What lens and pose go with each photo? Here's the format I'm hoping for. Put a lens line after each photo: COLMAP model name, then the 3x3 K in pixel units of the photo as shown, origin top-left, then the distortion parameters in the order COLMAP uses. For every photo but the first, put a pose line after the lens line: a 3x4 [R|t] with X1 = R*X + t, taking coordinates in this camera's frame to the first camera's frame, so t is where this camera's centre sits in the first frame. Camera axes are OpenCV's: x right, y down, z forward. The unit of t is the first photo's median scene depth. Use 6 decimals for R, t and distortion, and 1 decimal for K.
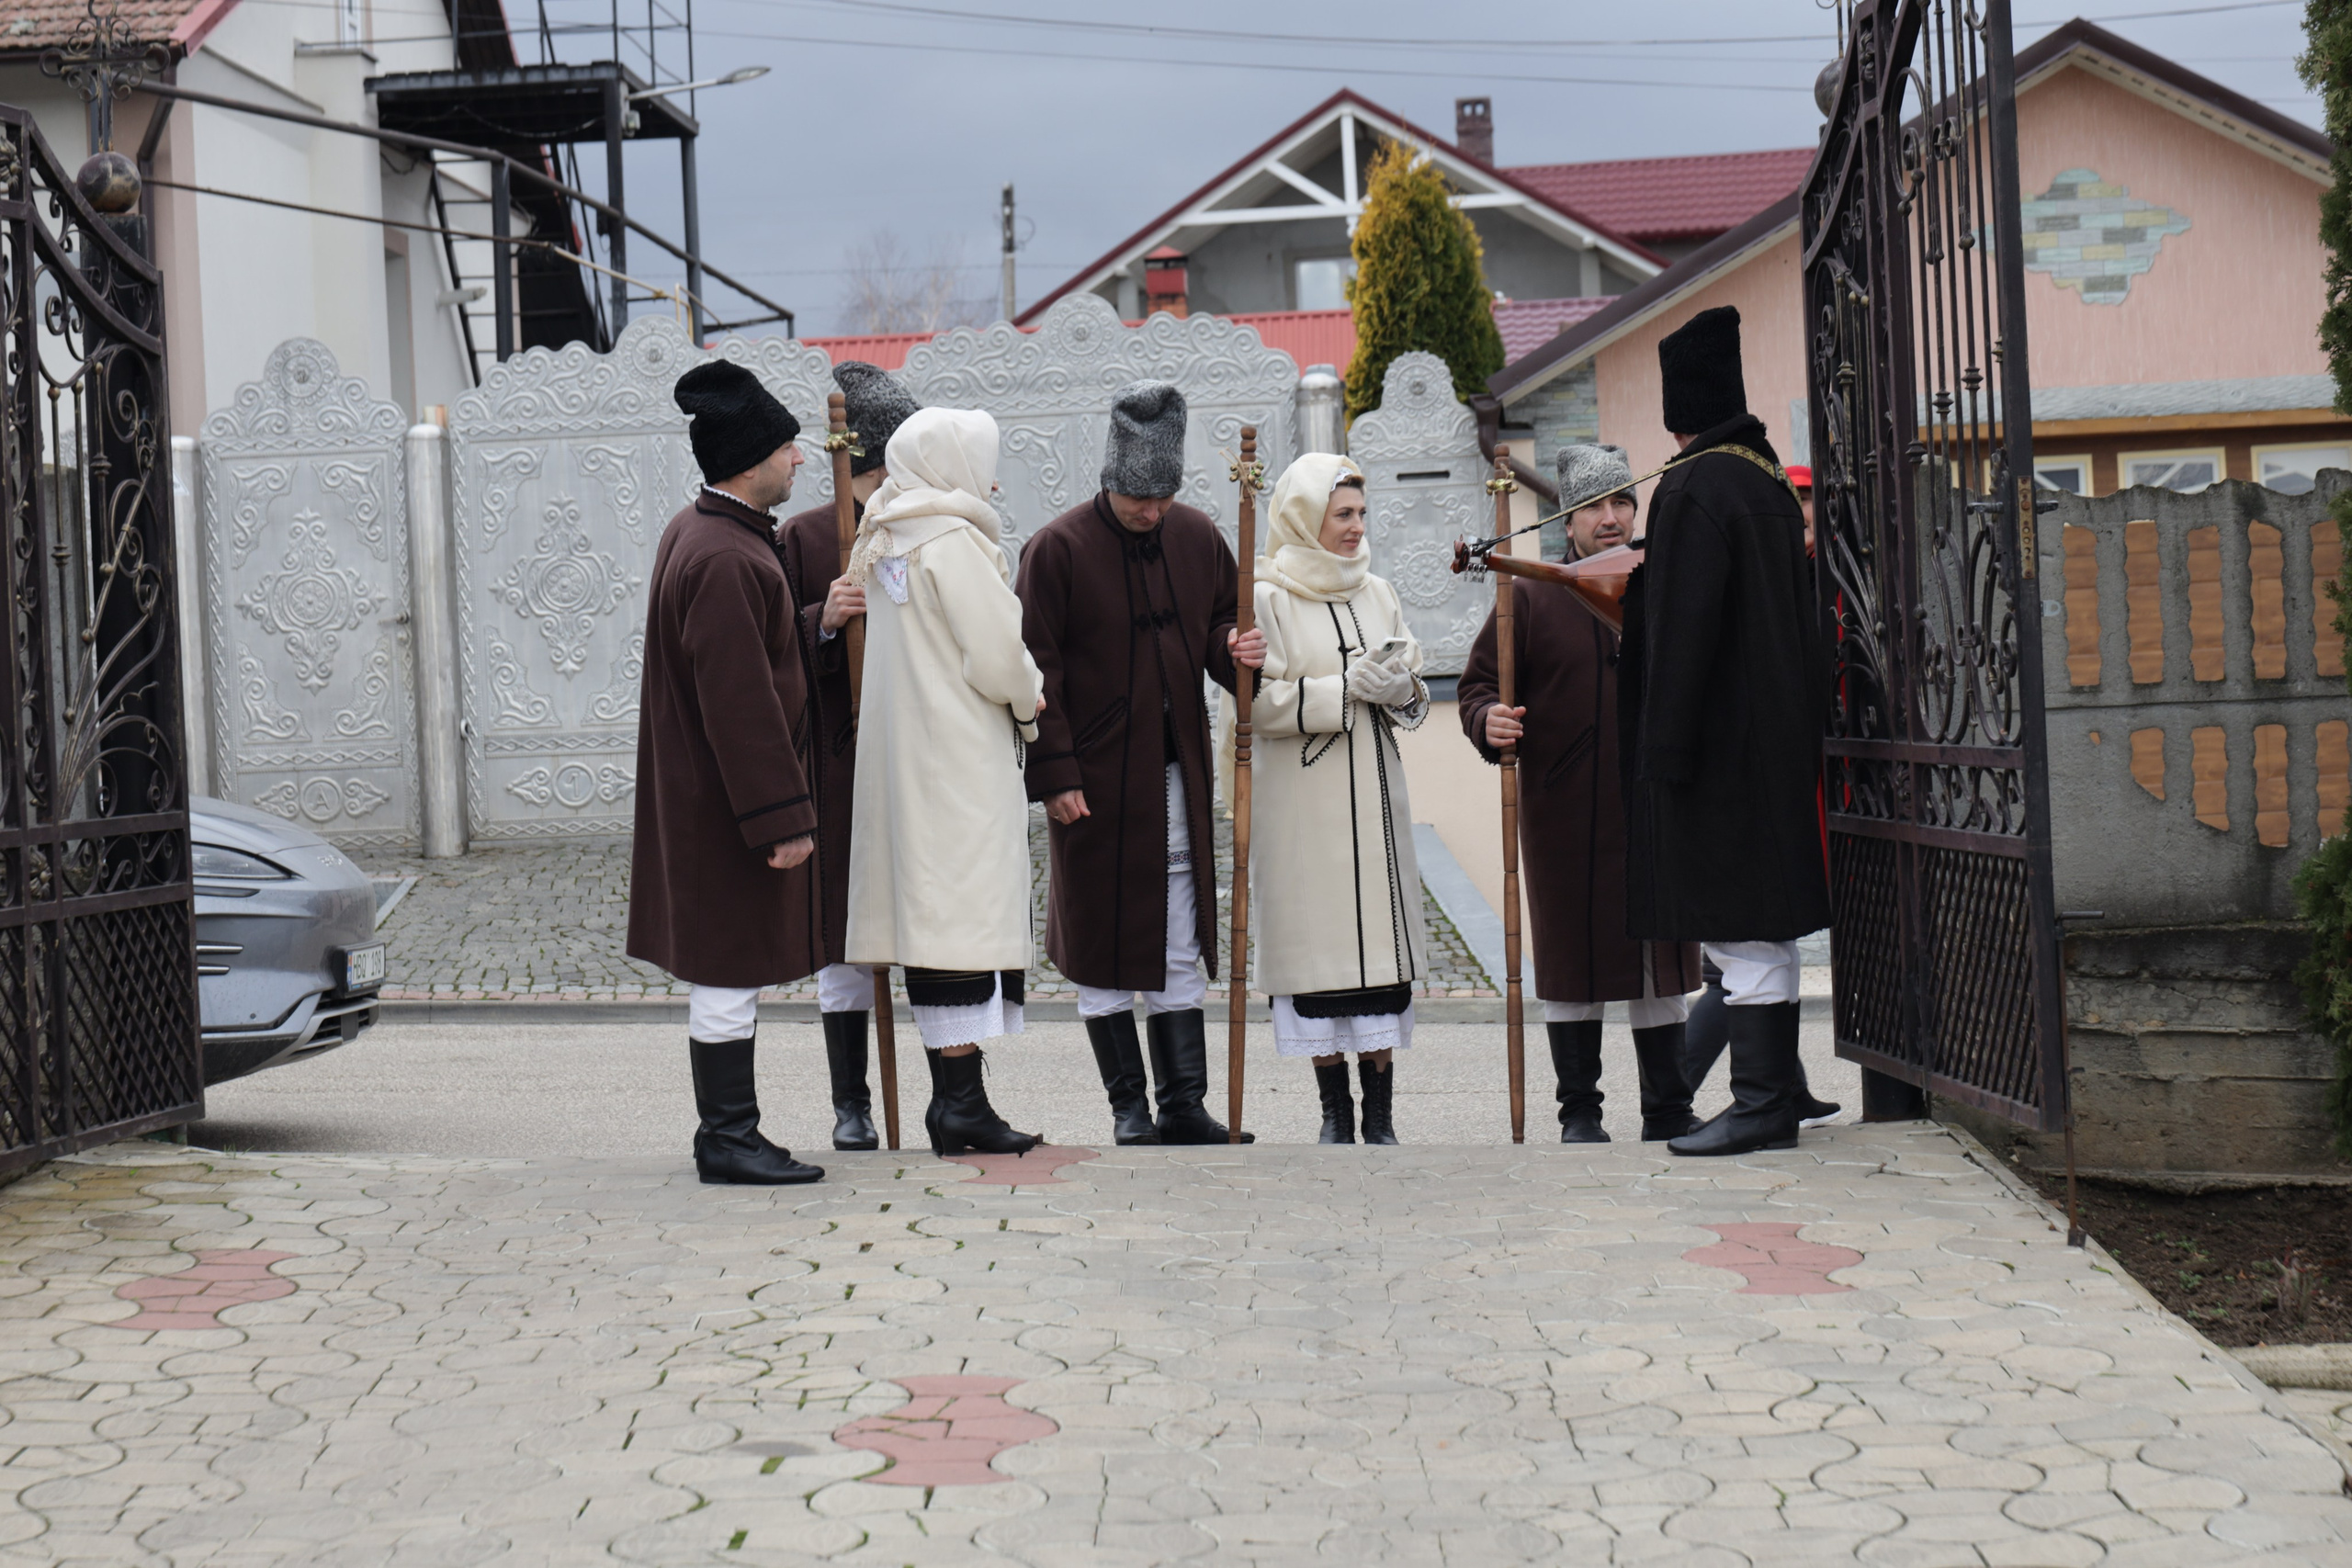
lens RADIAL K [[4689.2, 0, 1171.8], [0, 4689.2, 811.2], [0, 0, 1]] dist [-0.083375, -0.465811]
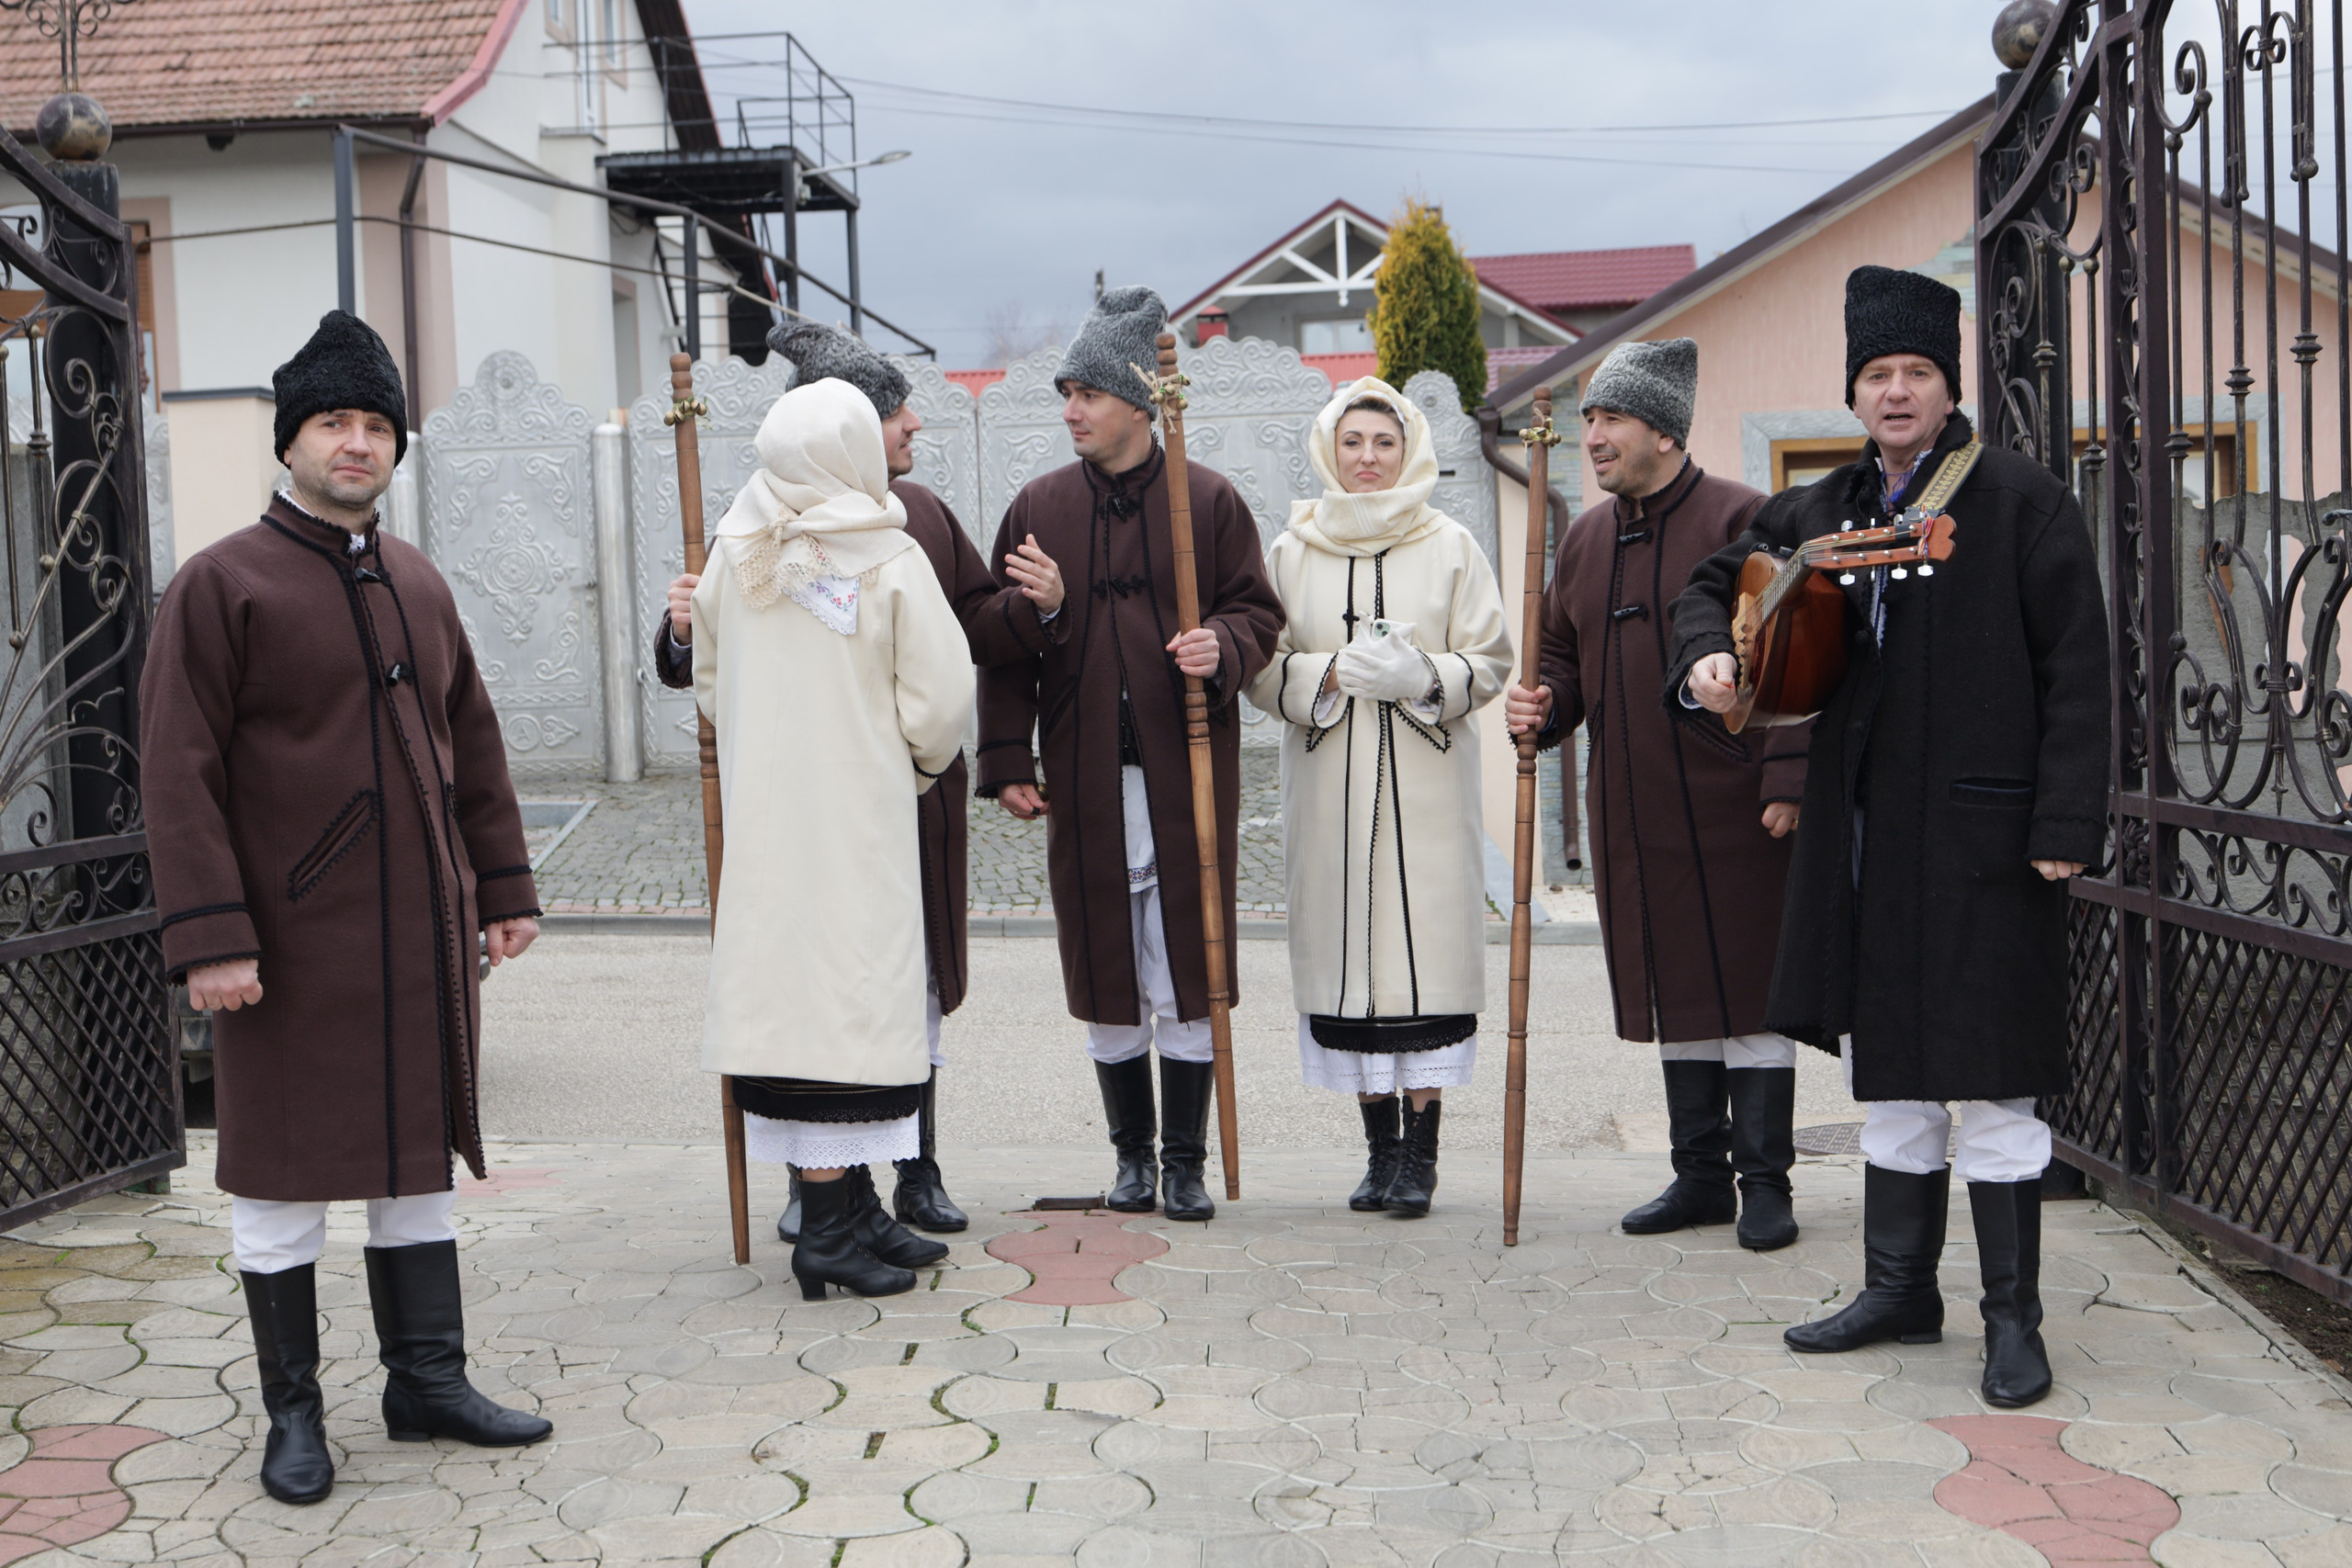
lens RADIAL K [[3087.9, 0, 1191.6], [0, 3087.9, 812.0], [0, 0, 1]] dist [-0.006859, -0.084021]
pose [[0.999948, 0.009236, -0.004427, -0.004343], [-0.009064, 0.999259, 0.037417, -0.013589], [0.004769, -0.037375, 0.999290, 0.198243]]
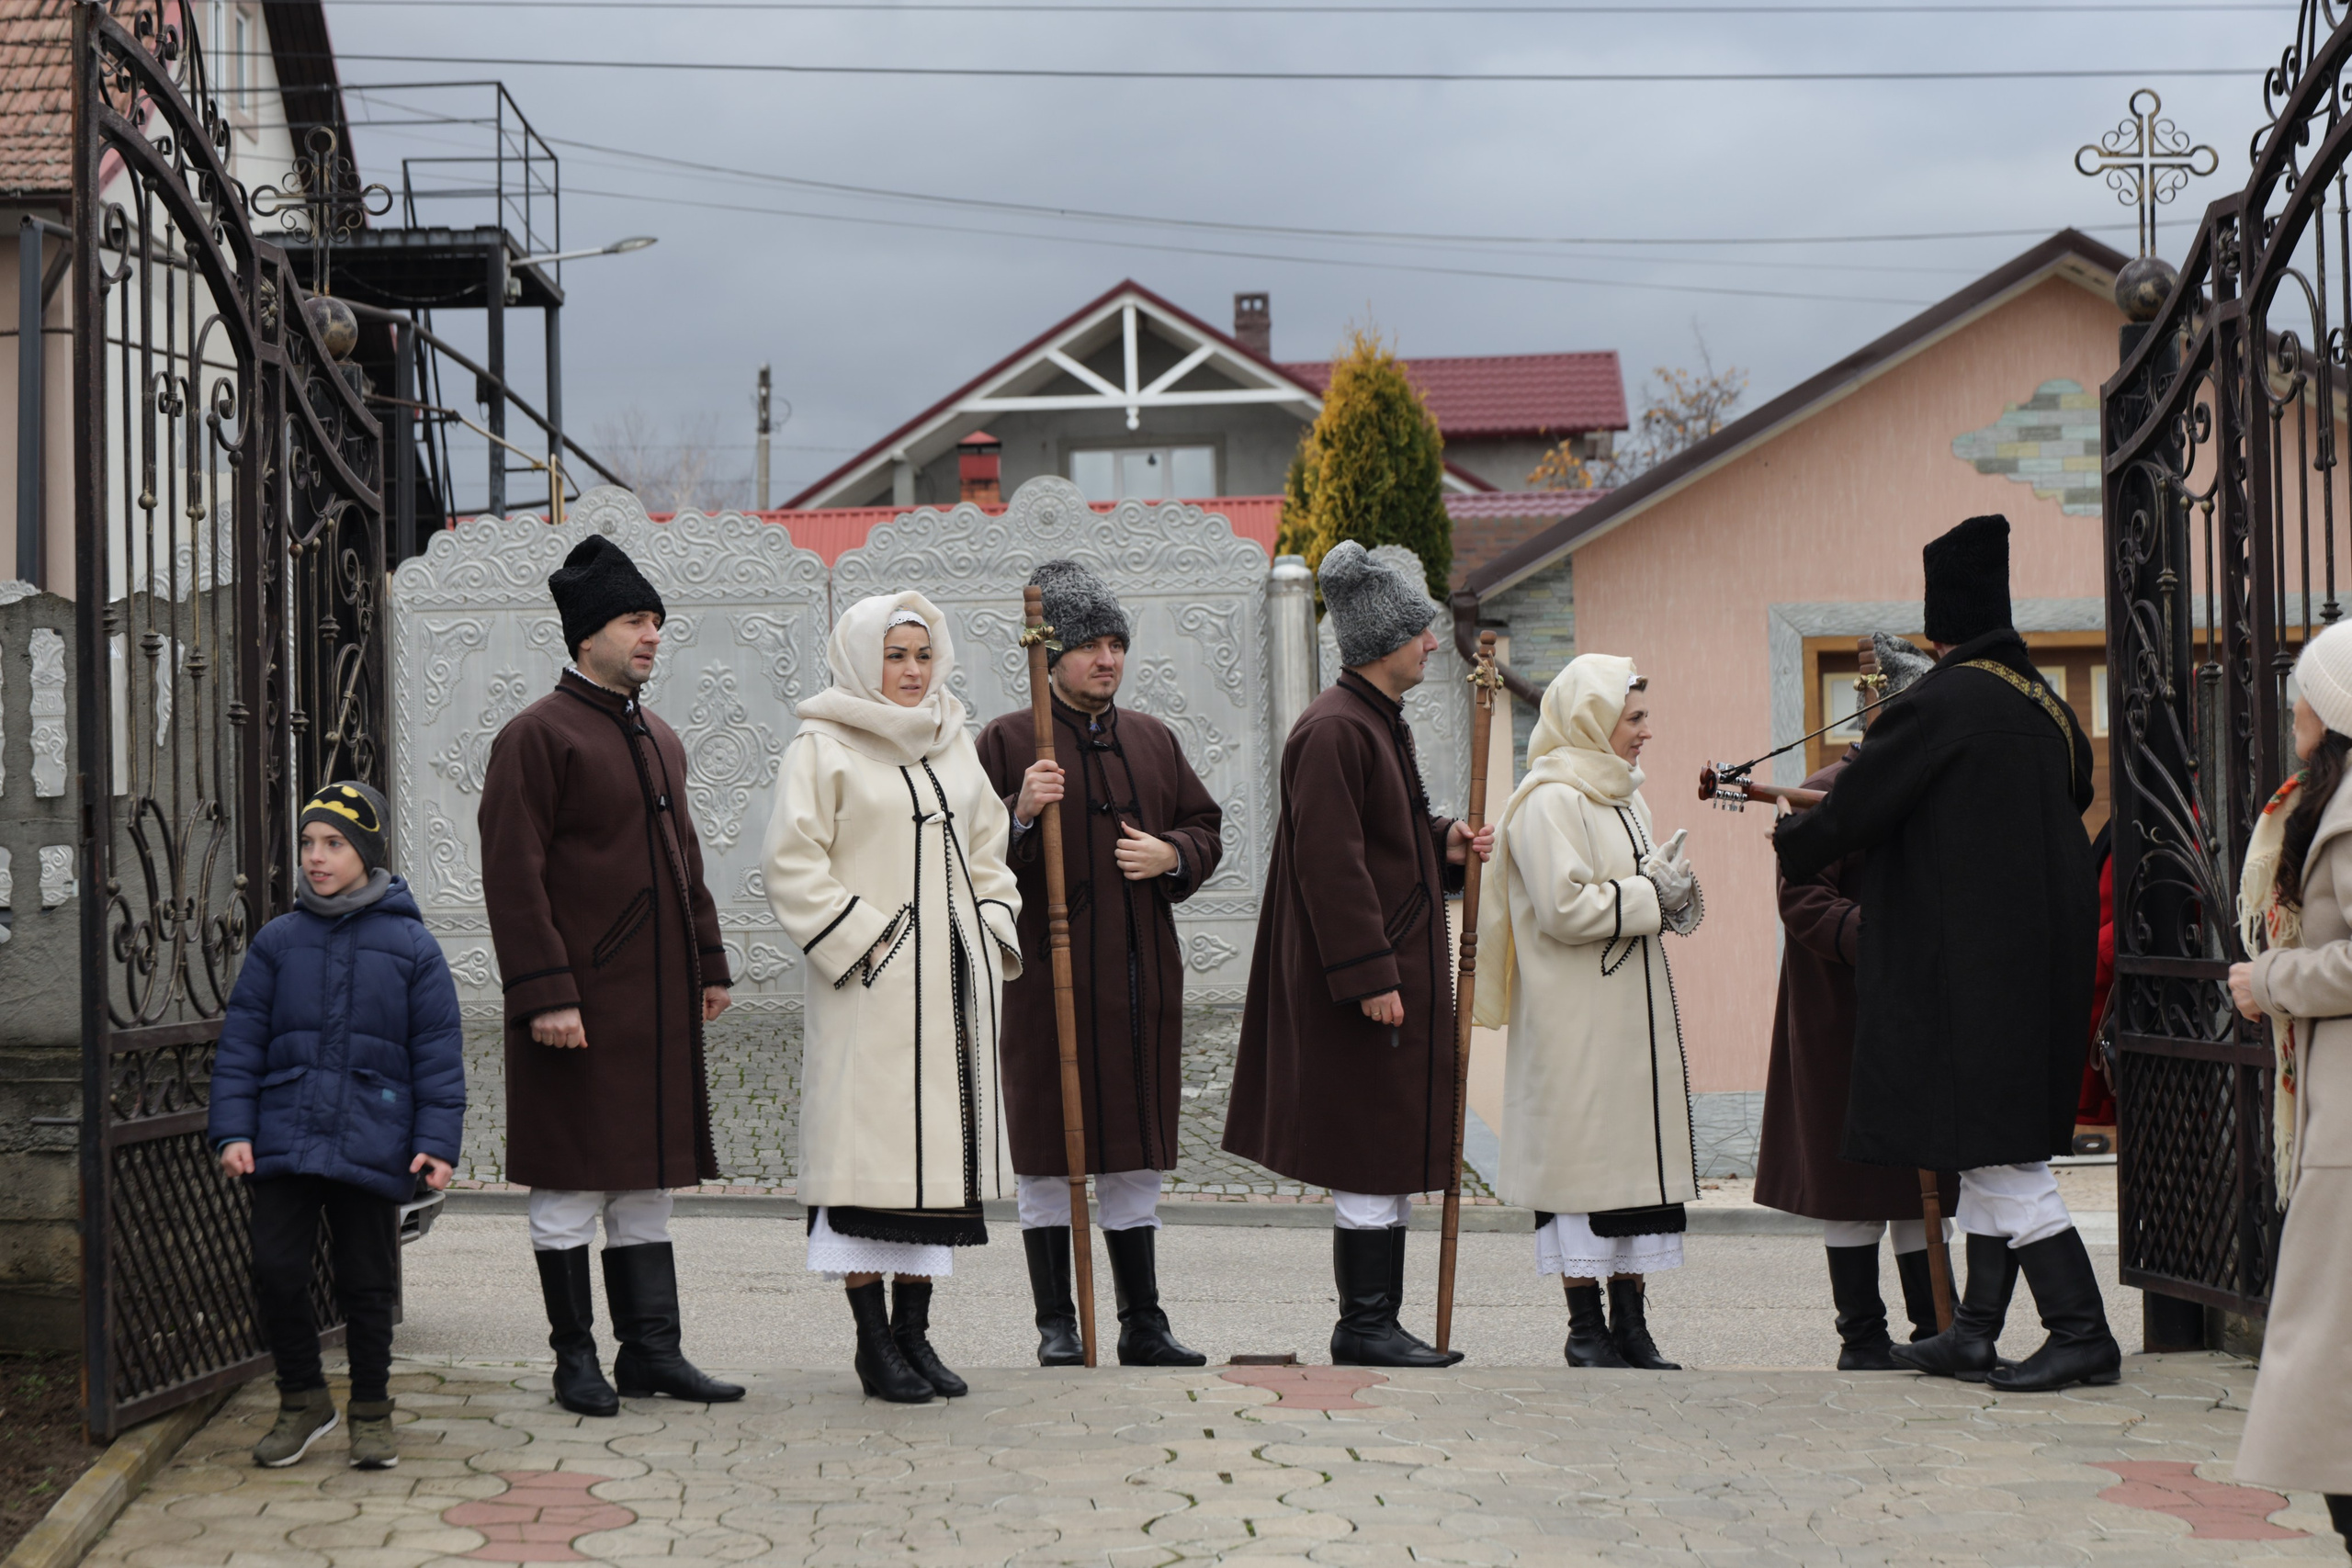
lens RADIAL K [[4689.2, 0, 1171.8], [0, 4689.2, 811.2], [0, 0, 1]] dist [-0.083375, -0.465811]
pose [[0.997366, 0.023587, 0.068597, -0.058896], [-0.020801, 0.998941, -0.041048, -0.000855], [-0.069492, 0.039513, 0.996800, 0.022991]]
